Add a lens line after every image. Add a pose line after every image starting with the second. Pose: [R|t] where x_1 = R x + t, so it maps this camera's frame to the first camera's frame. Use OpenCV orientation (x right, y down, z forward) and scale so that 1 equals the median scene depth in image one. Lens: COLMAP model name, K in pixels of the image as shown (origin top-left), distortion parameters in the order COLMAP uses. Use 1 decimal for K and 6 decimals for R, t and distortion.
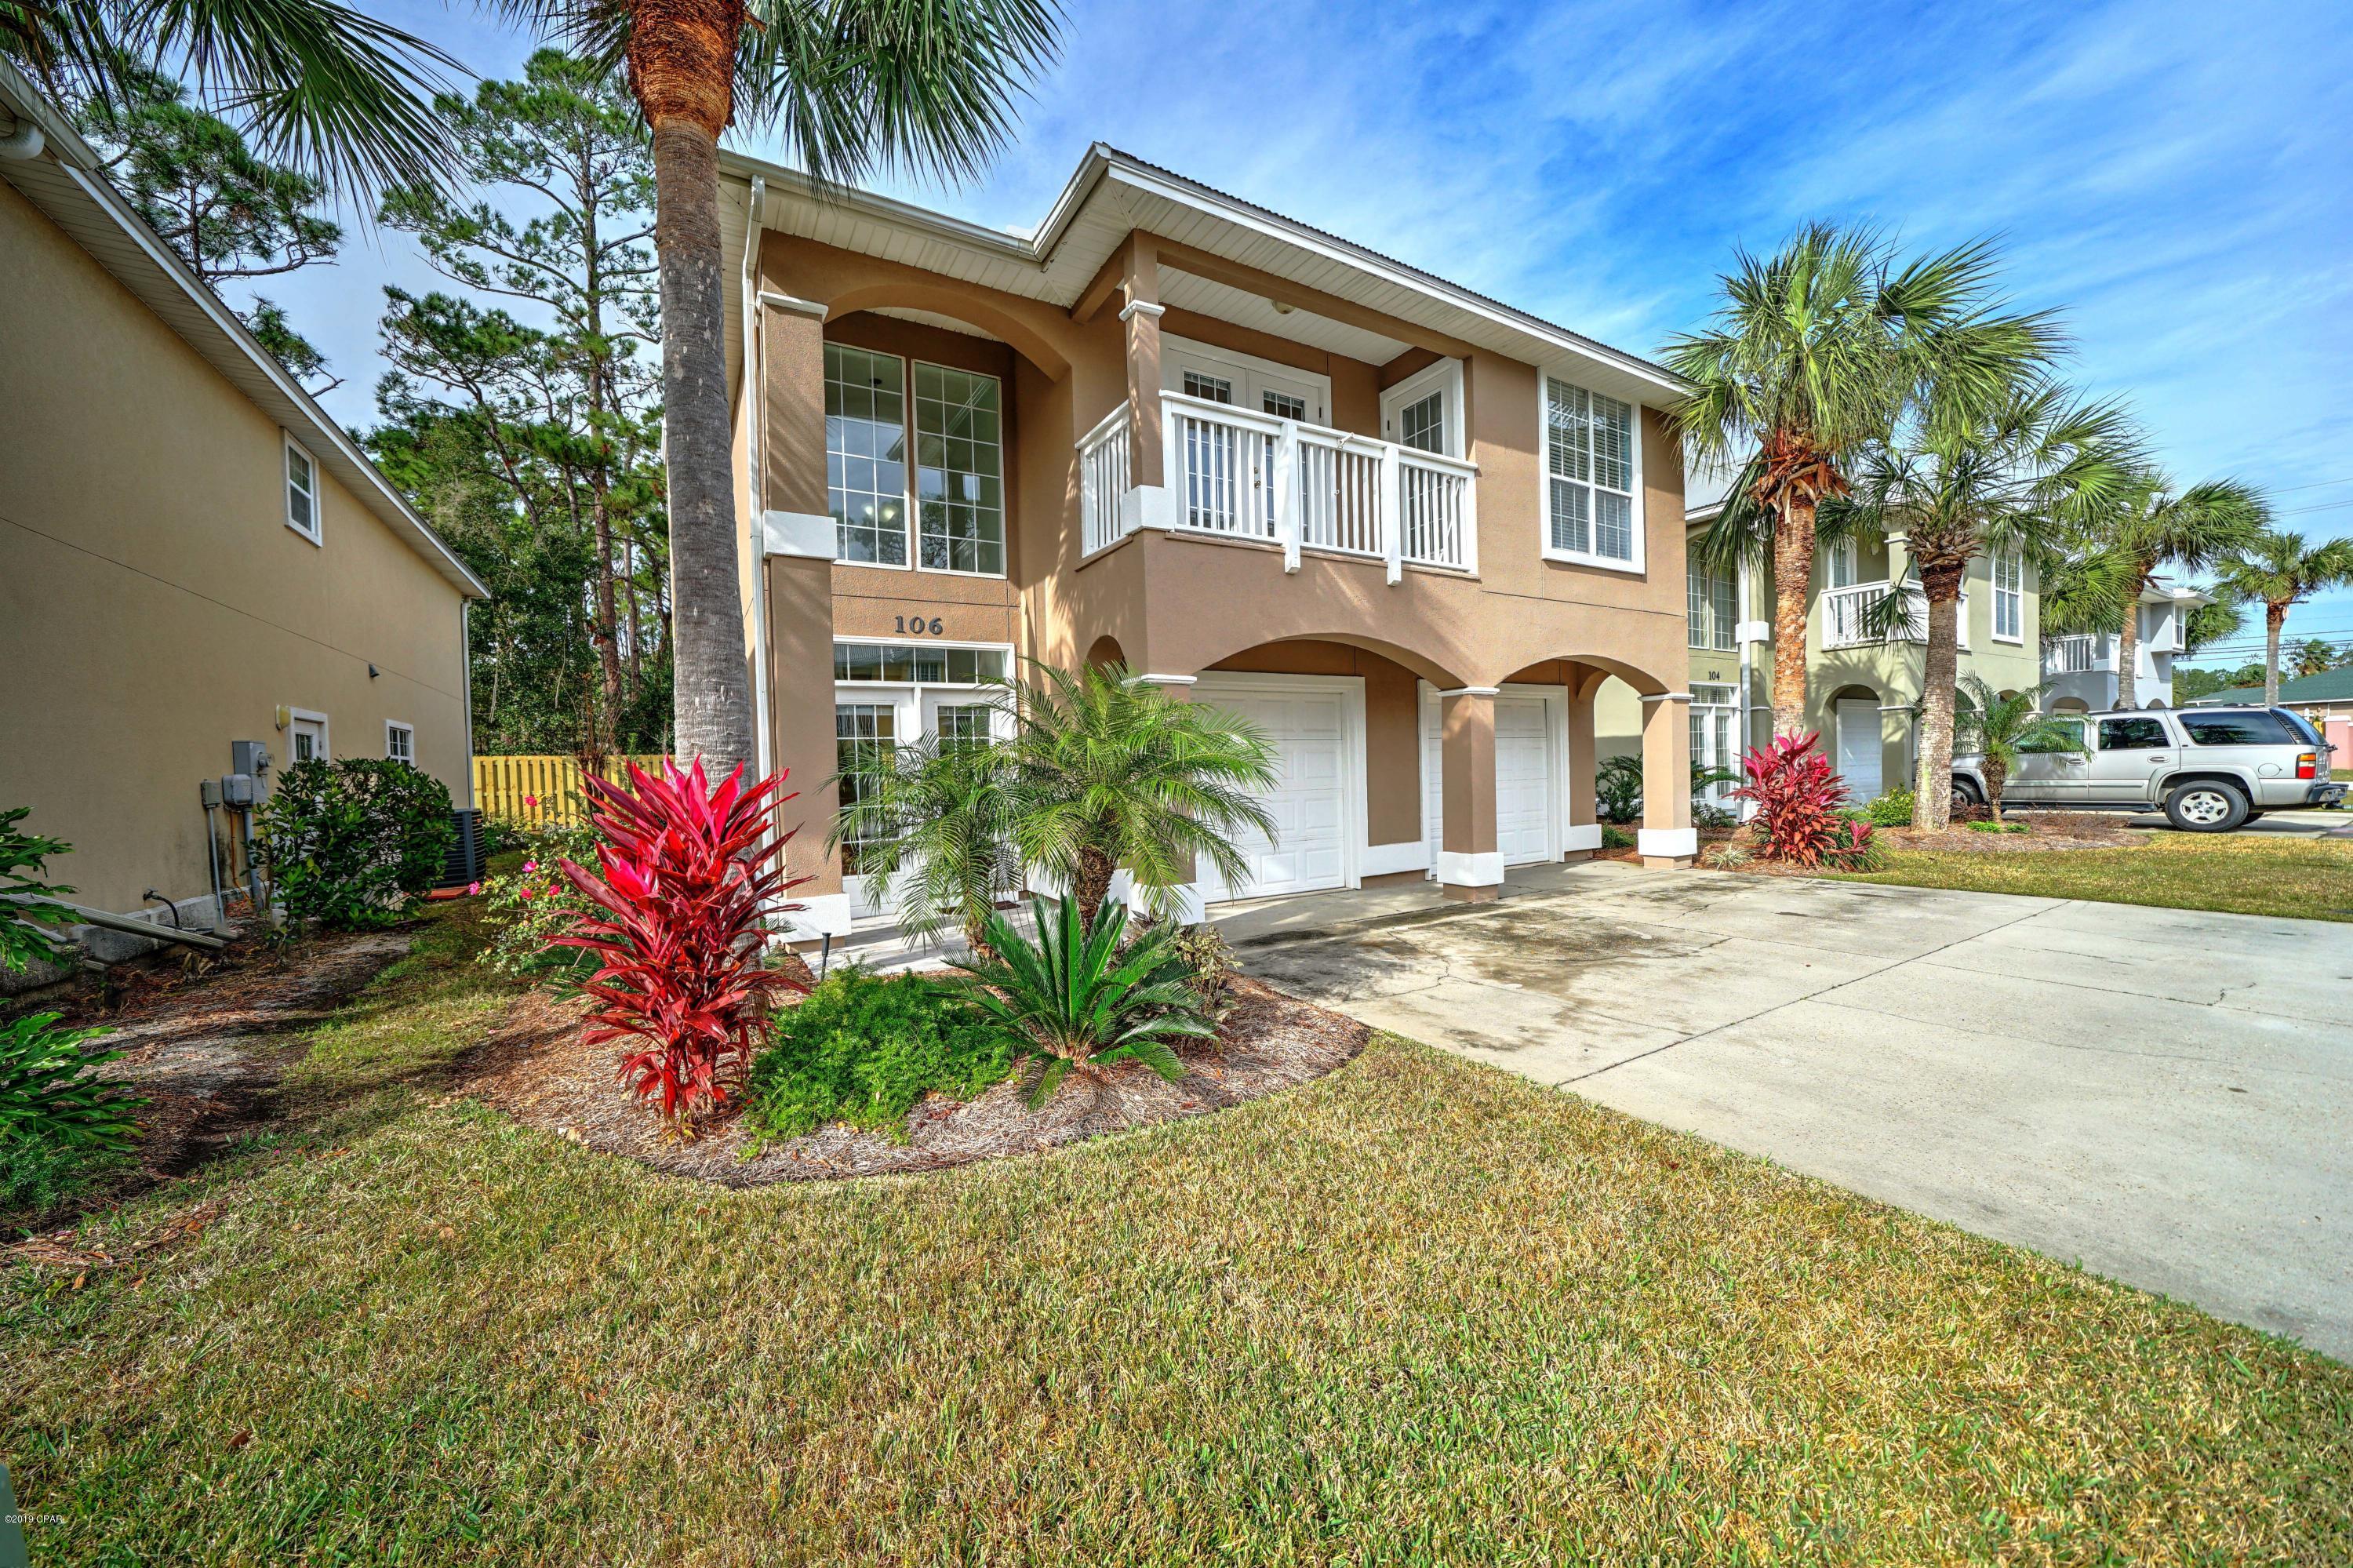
lens RADIAL K [[841.2, 0, 1173.3], [0, 841.2, 786.9], [0, 0, 1]] dist [-0.000460, -0.000009]
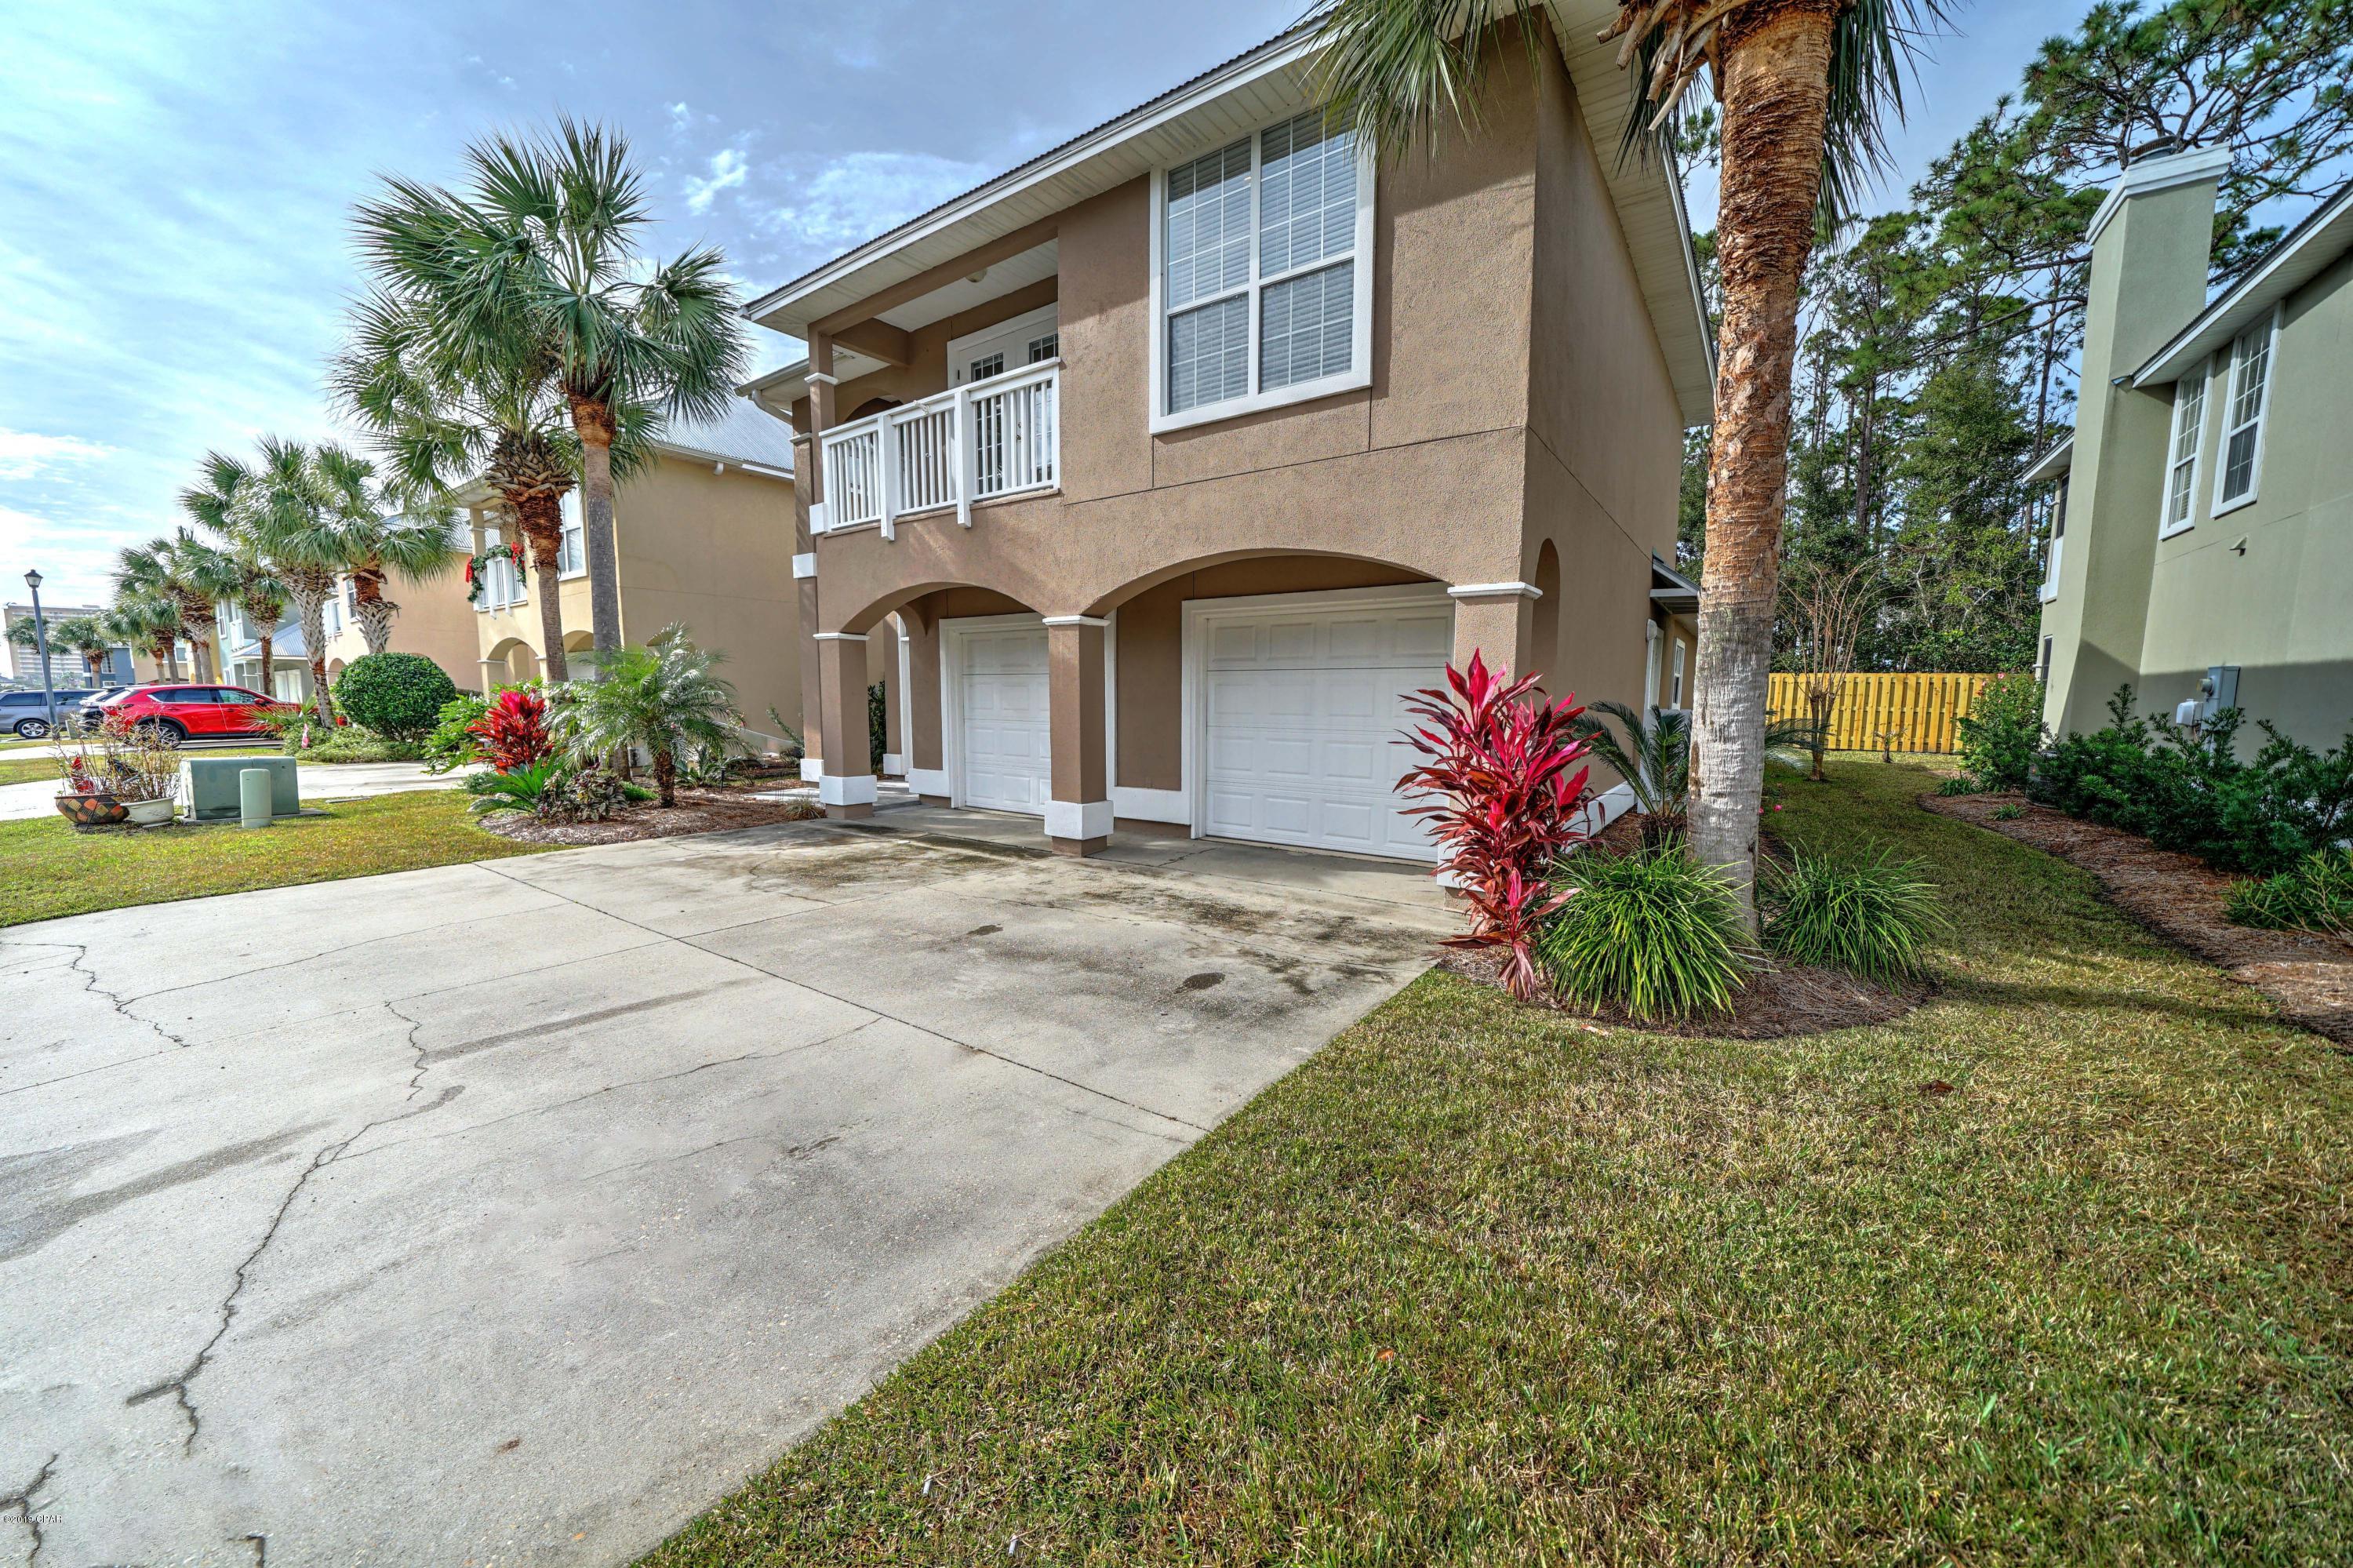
lens RADIAL K [[841.2, 0, 1171.9], [0, 841.2, 786.5], [0, 0, 1]] dist [-0.000460, -0.000009]
pose [[0.403264, 0.126211, -0.906338, 1.276659], [-0.030635, 0.991750, 0.124475, -0.055845], [0.914571, -0.022431, 0.403803, 0.760639]]
